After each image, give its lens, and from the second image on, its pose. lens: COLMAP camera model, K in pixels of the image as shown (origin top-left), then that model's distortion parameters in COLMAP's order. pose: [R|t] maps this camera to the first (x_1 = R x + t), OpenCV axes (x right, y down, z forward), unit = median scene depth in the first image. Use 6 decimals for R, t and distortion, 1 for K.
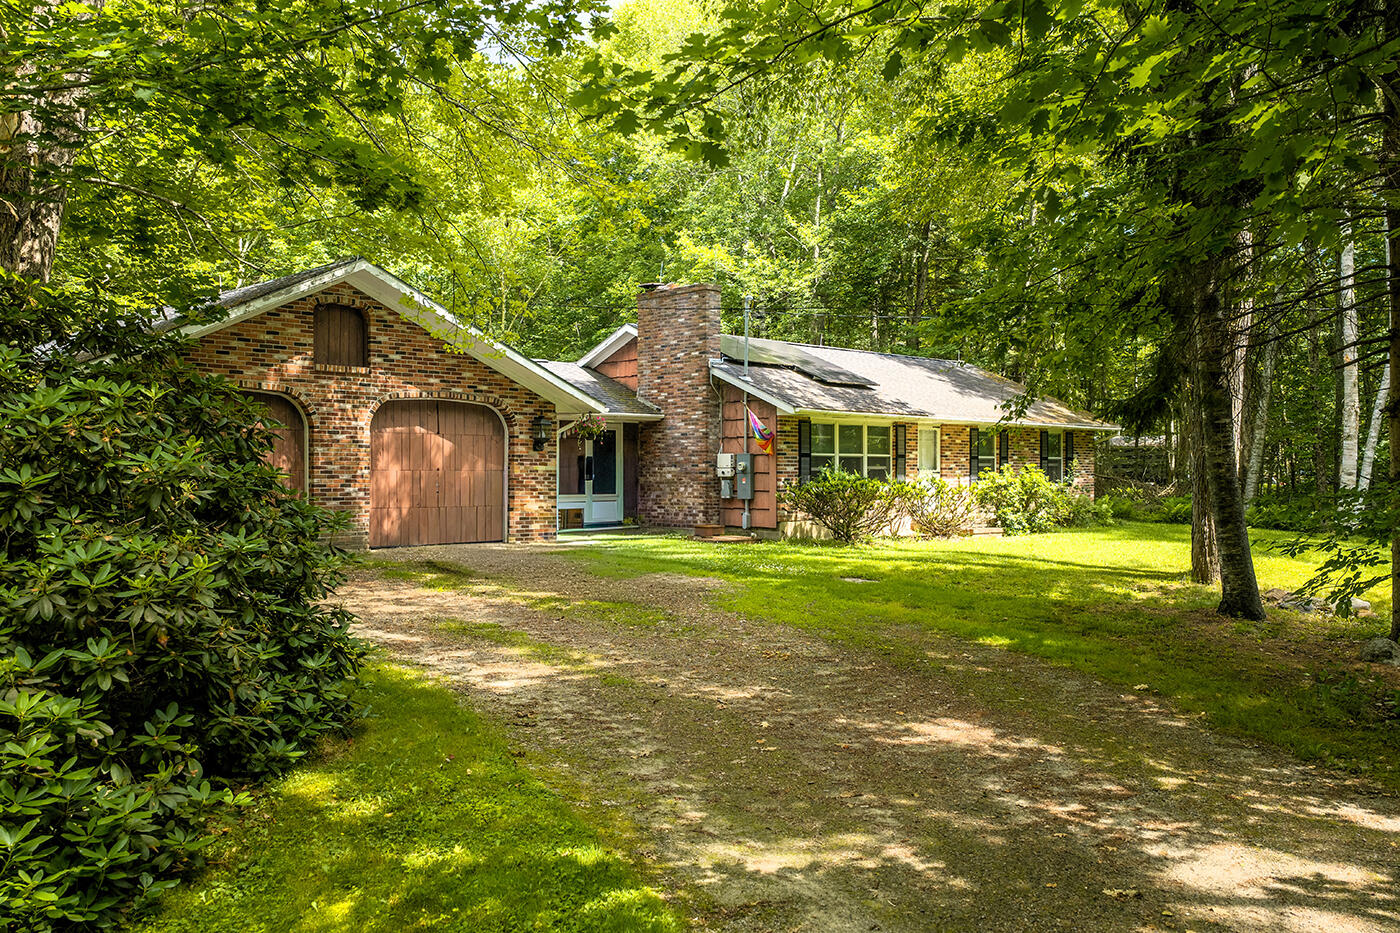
lens RADIAL K [[1168.5, 0, 700.0], [0, 1168.5, 466.5], [0, 0, 1]] dist [0.043643, 0.001459]
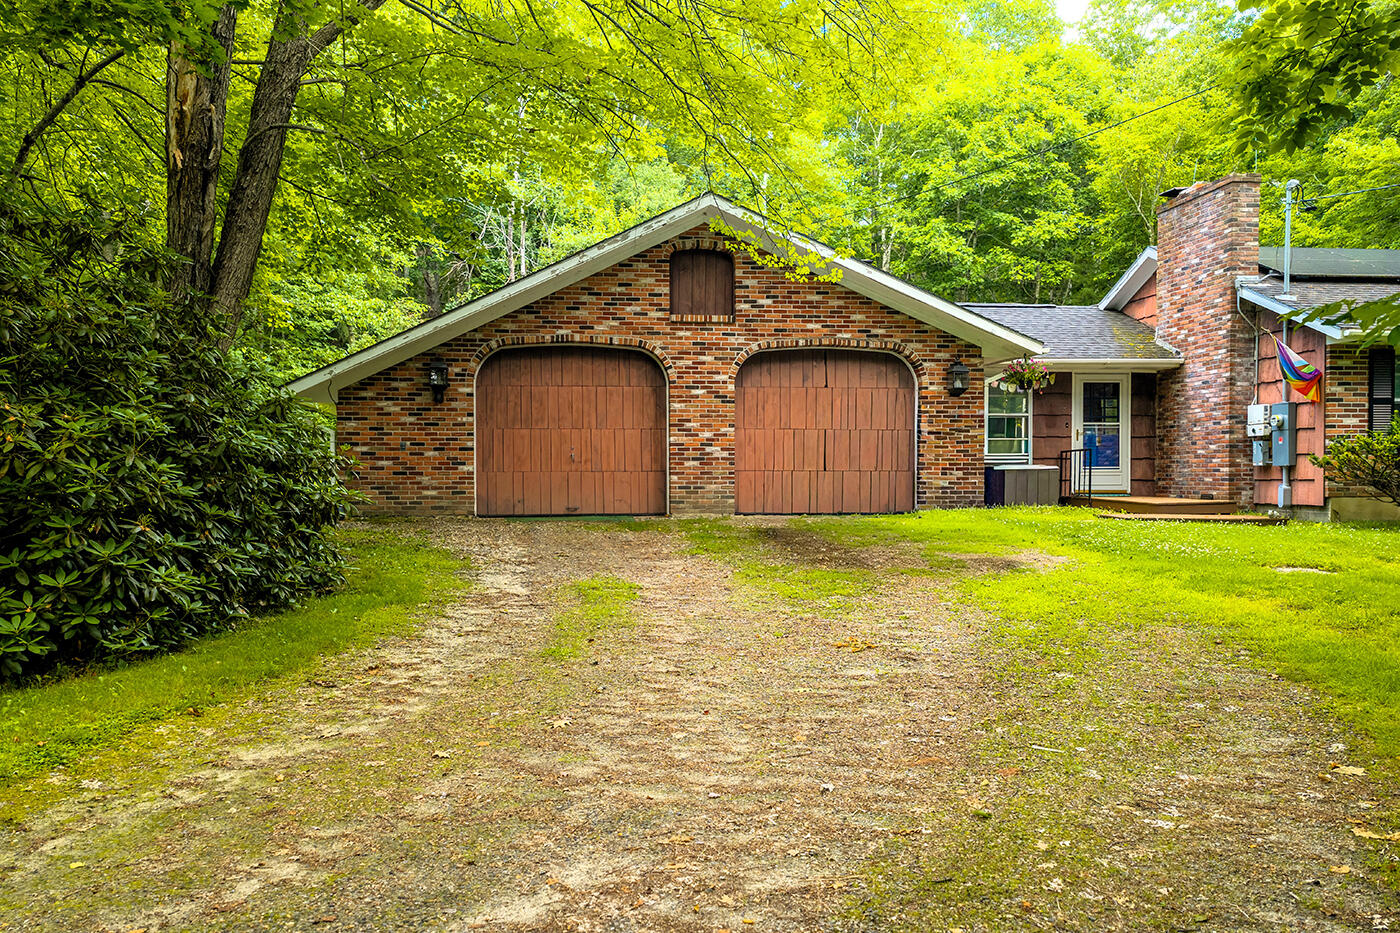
lens RADIAL K [[1168.5, 0, 700.0], [0, 1168.5, 466.5], [0, 0, 1]] dist [0.043643, 0.001459]
pose [[0.789782, -0.007790, -0.613338, 0.205780], [0.005793, 0.999969, -0.005241, 0.030536], [0.613360, 0.000586, 0.789803, 0.218631]]
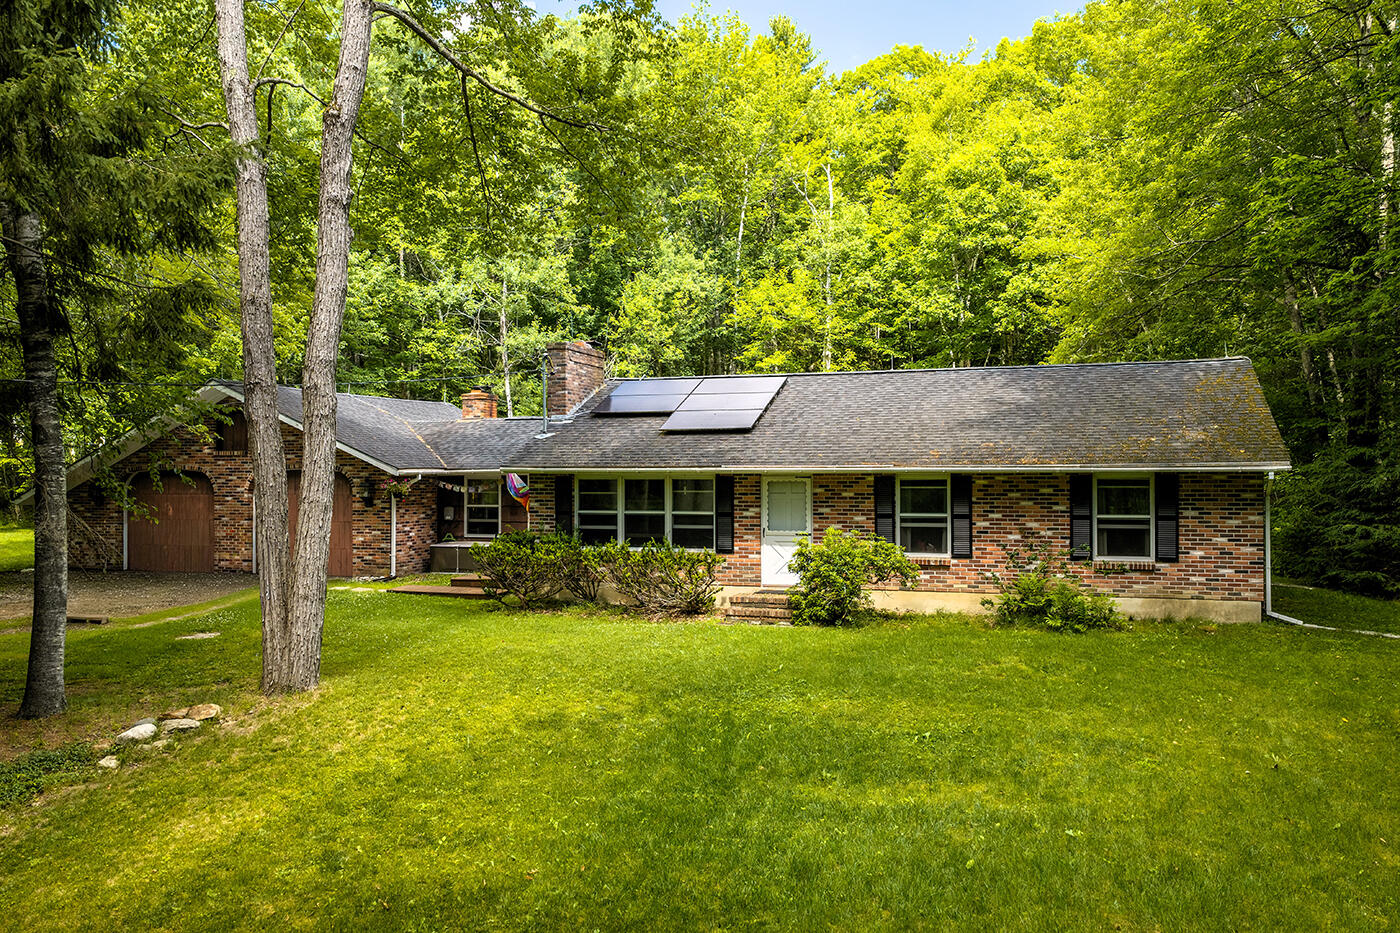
lens RADIAL K [[1168.5, 0, 700.0], [0, 1168.5, 466.5], [0, 0, 1]] dist [0.043643, 0.001459]
pose [[0.456819, -0.006245, -0.889538, 1.038622], [0.005664, 0.999976, -0.004112, -0.045159], [0.889542, -0.003160, 0.456843, 0.678967]]
